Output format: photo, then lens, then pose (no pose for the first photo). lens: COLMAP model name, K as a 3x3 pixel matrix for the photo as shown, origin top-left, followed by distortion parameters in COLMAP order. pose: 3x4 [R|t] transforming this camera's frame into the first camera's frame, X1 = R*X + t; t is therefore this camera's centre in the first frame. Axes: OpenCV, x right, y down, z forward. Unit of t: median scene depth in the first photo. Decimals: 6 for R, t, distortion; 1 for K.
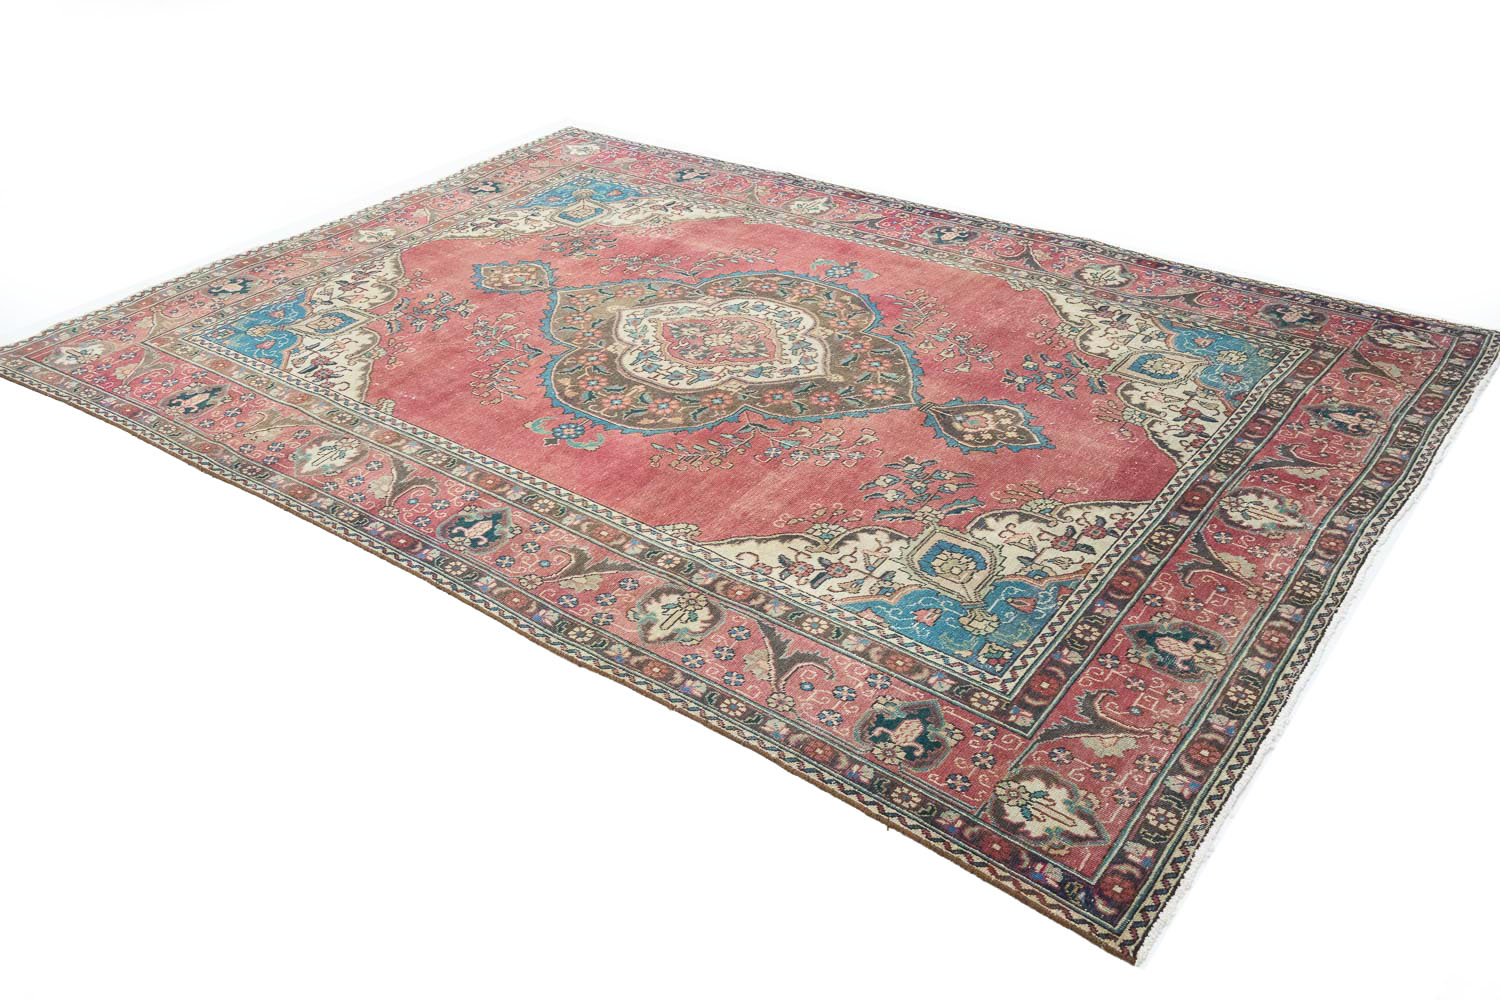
lens RADIAL K [[1254.9, 0, 747.9], [0, 1254.9, 501.7], [0, 0, 1]] dist [-0.002221, -0.002487]
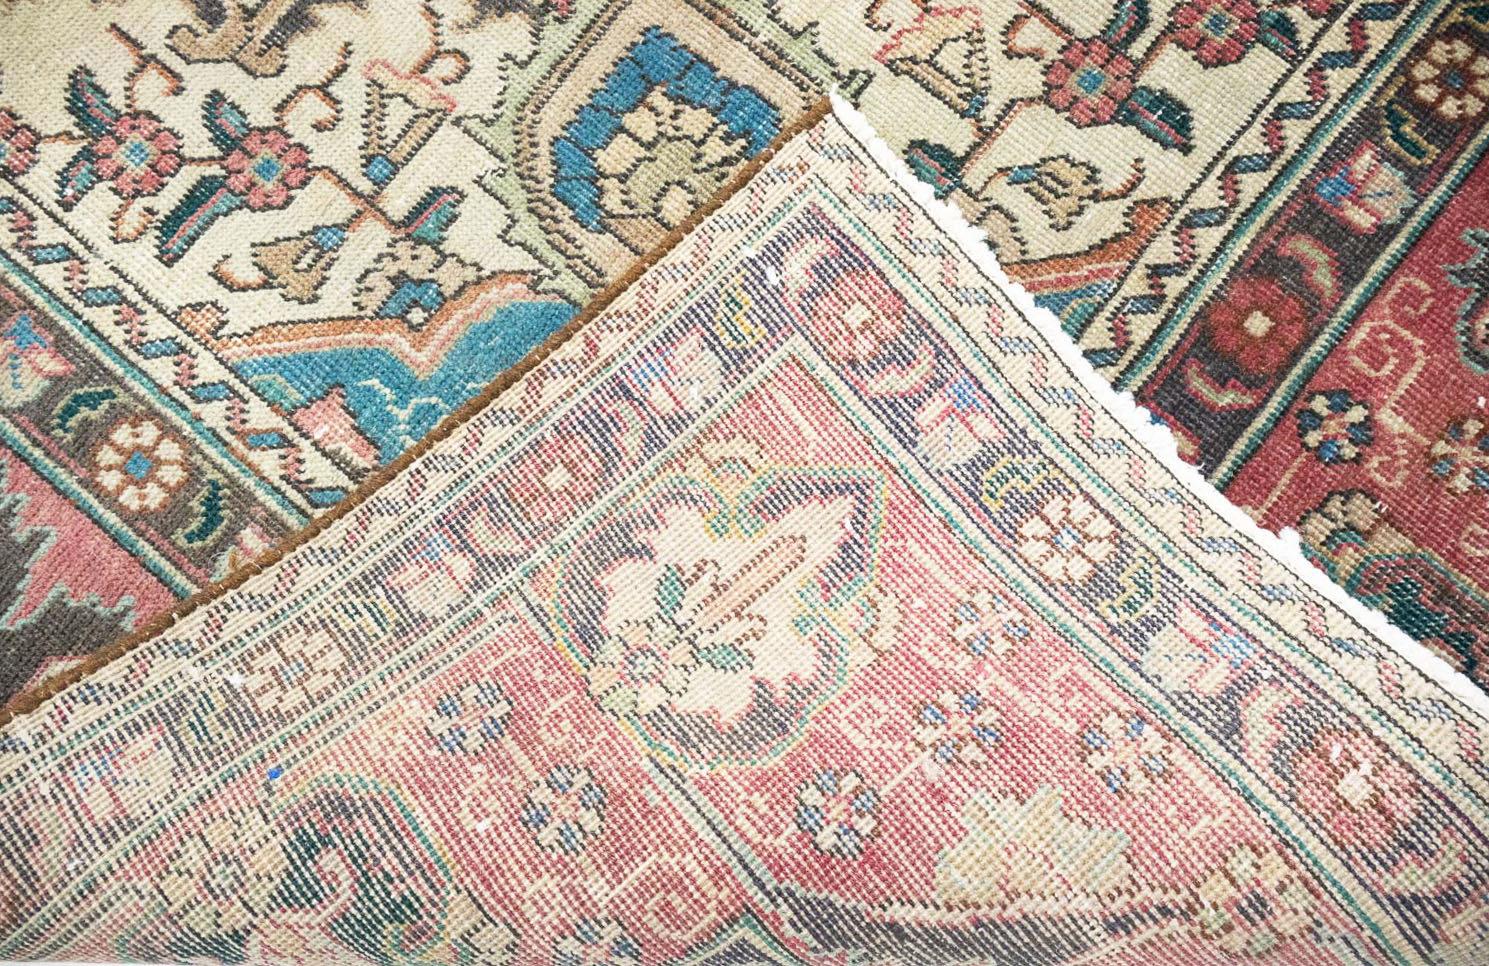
lens RADIAL K [[1262.4, 0, 744.5], [0, 1262.4, 483.0], [0, 0, 1]] dist [0.006073, 0.001345]
pose [[0.999317, 0.034543, 0.013110, 0.160091], [-0.032980, 0.674005, 0.737991, -0.099817], [0.016656, -0.737919, 0.674684, 0.680567]]
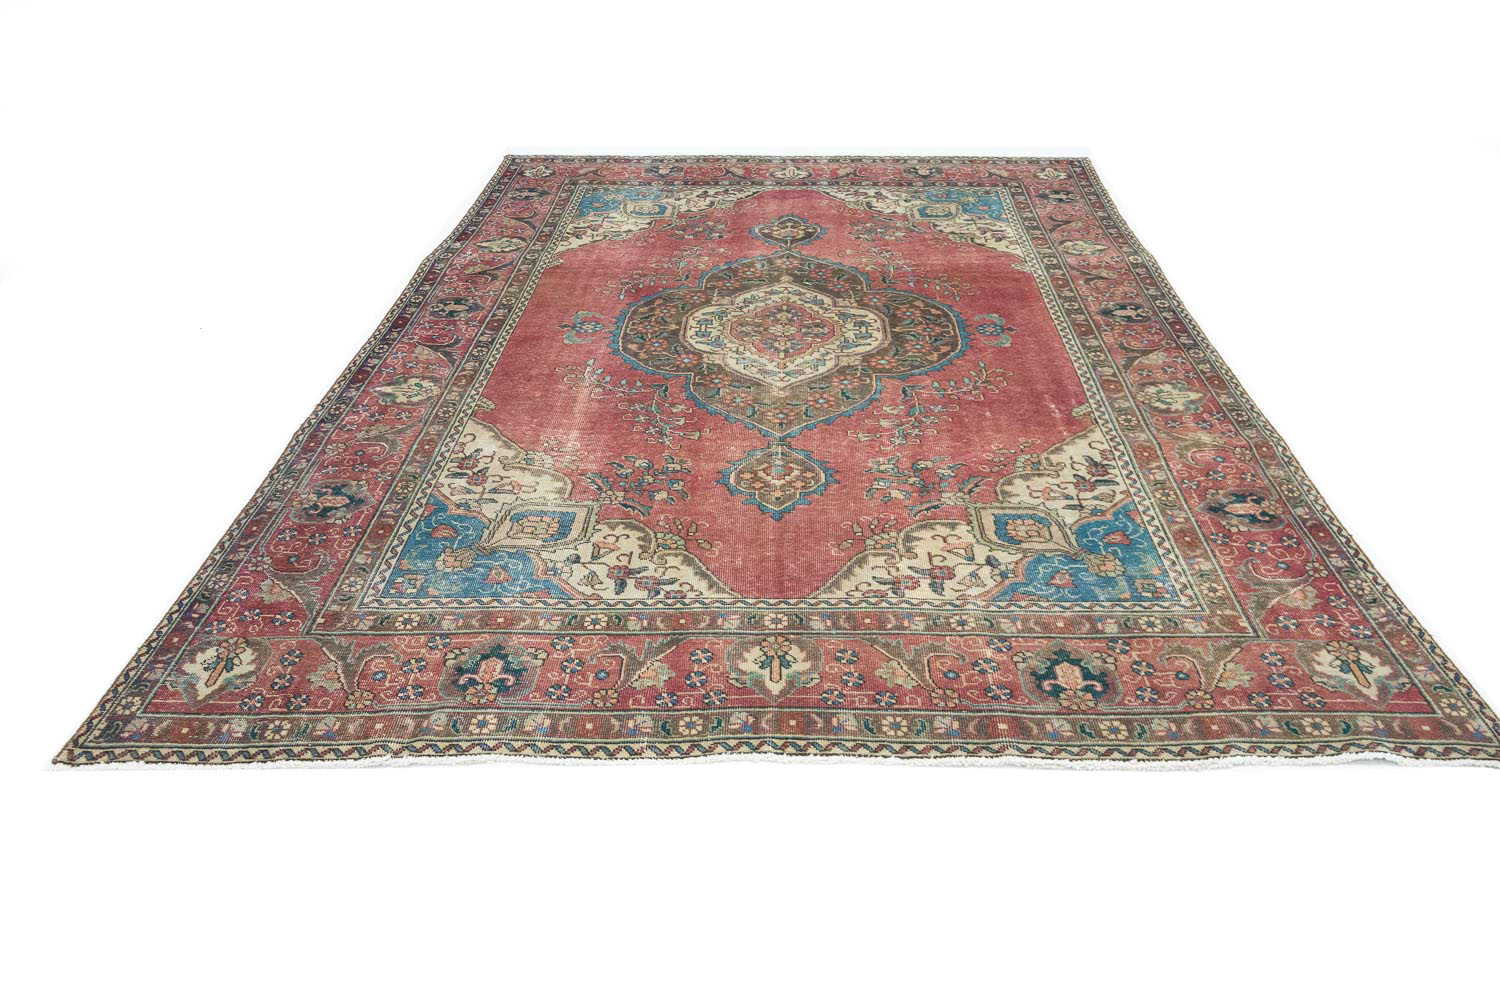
lens RADIAL K [[1209.9, 0, 736.0], [0, 1209.9, 517.9], [0, 0, 1]] dist [0.001520, -0.004595]
pose [[-0.575672, -0.402952, 0.711500, -0.952797], [0.479756, 0.538180, 0.692962, -0.928778], [-0.662145, 0.740265, -0.116497, 1.530486]]
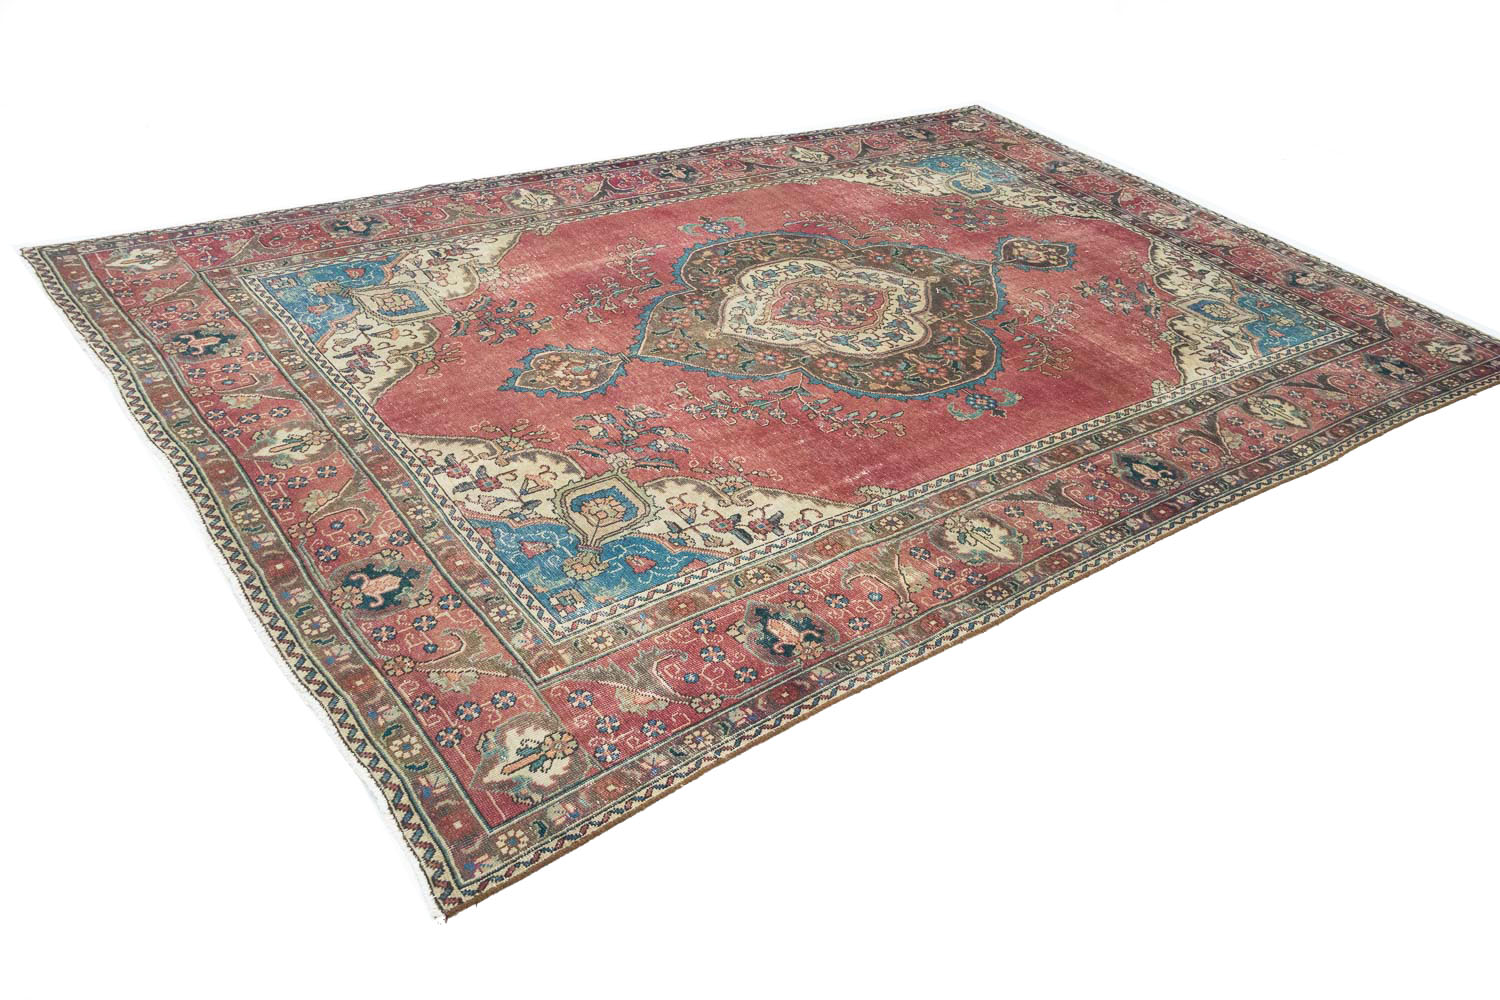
lens RADIAL K [[1227.7, 0, 750.0], [0, 1227.7, 500.0], [0, 0, 1]] dist [-0.003112, 0.004824]
pose [[0.275719, -0.501385, 0.820117, -1.129660], [0.440175, 0.824333, 0.355978, -0.460001], [-0.854532, 0.262845, 0.447982, 0.792518]]
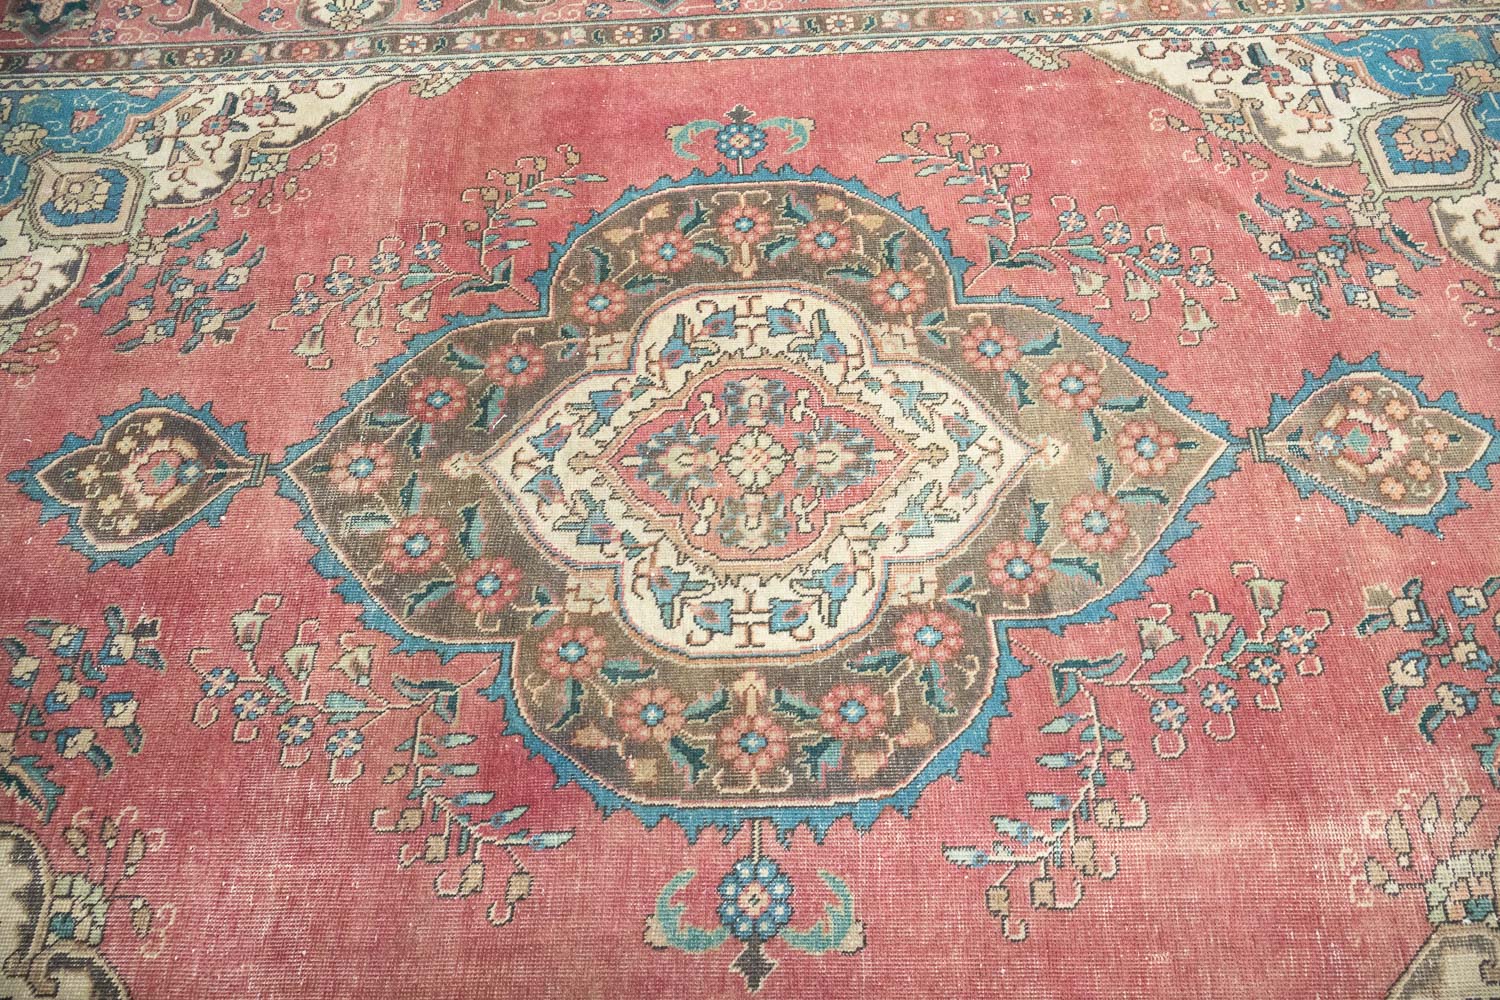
lens RADIAL K [[1209.9, 0, 736.0], [0, 1209.9, 517.9], [0, 0, 1]] dist [0.001520, -0.004595]
pose [[-0.778844, 0.575567, -0.249247, 0.134943], [-0.282730, 0.032554, 0.958647, -0.694214], [0.559880, 0.817106, 0.137375, 1.153815]]
